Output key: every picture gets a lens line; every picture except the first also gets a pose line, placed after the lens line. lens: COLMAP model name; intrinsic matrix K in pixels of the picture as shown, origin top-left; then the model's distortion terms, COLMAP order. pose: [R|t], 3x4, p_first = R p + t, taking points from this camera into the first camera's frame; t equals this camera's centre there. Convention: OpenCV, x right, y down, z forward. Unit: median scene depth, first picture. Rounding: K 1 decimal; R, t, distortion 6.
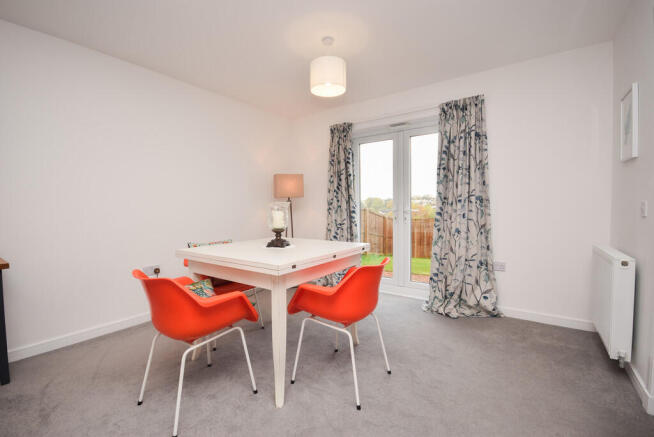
lens RADIAL K [[289.2, 0, 327.0], [0, 289.2, 218.5], [0, 0, 1]] dist [-0.003065, -0.000512]
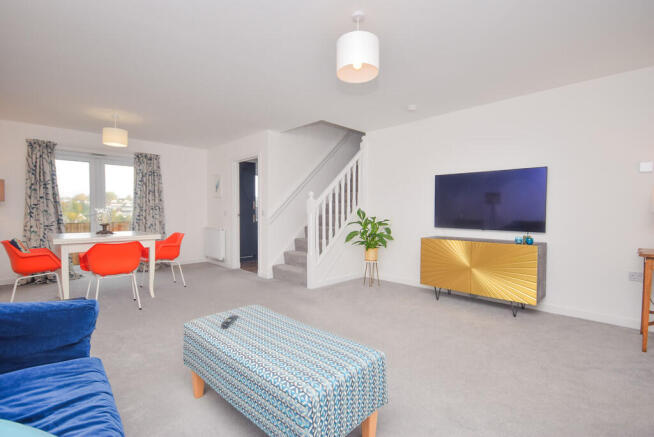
lens RADIAL K [[302.4, 0, 327.0], [0, 302.4, 218.5], [0, 0, 1]] dist [-0.000027, -0.000185]
pose [[0.169641, -0.012612, 0.985425, -1.233223], [0.032927, 0.999432, 0.007123, 0.024327], [-0.984956, 0.031239, 0.169960, -0.433411]]
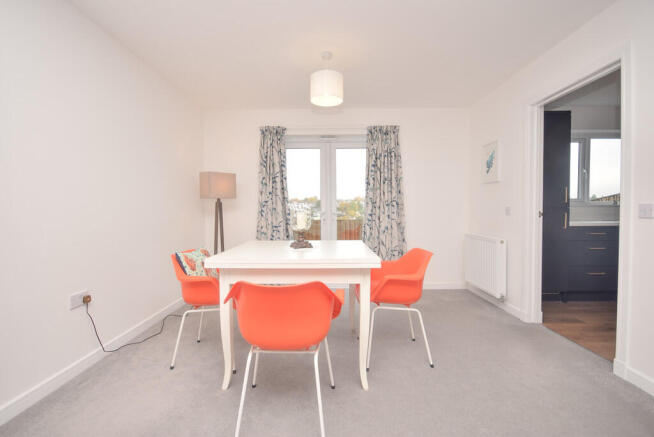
lens RADIAL K [[292.5, 0, 327.0], [0, 292.5, 218.5], [0, 0, 1]] dist [0.000291, 0.000040]
pose [[0.820352, -0.012808, 0.571715, -0.484825], [0.019830, 0.999785, -0.006057, 0.001981], [-0.571515, 0.016306, 0.820430, 0.084345]]
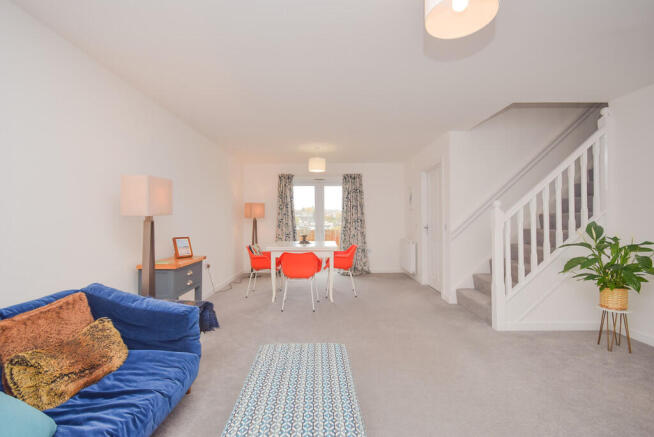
lens RADIAL K [[289.2, 0, 327.0], [0, 289.2, 218.5], [0, 0, 1]] dist [-0.003065, -0.000512]
pose [[0.812864, 0.007895, 0.582401, -0.923565], [0.018375, 0.999063, -0.039190, -0.002124], [-0.582164, 0.042558, 0.811957, -0.606147]]
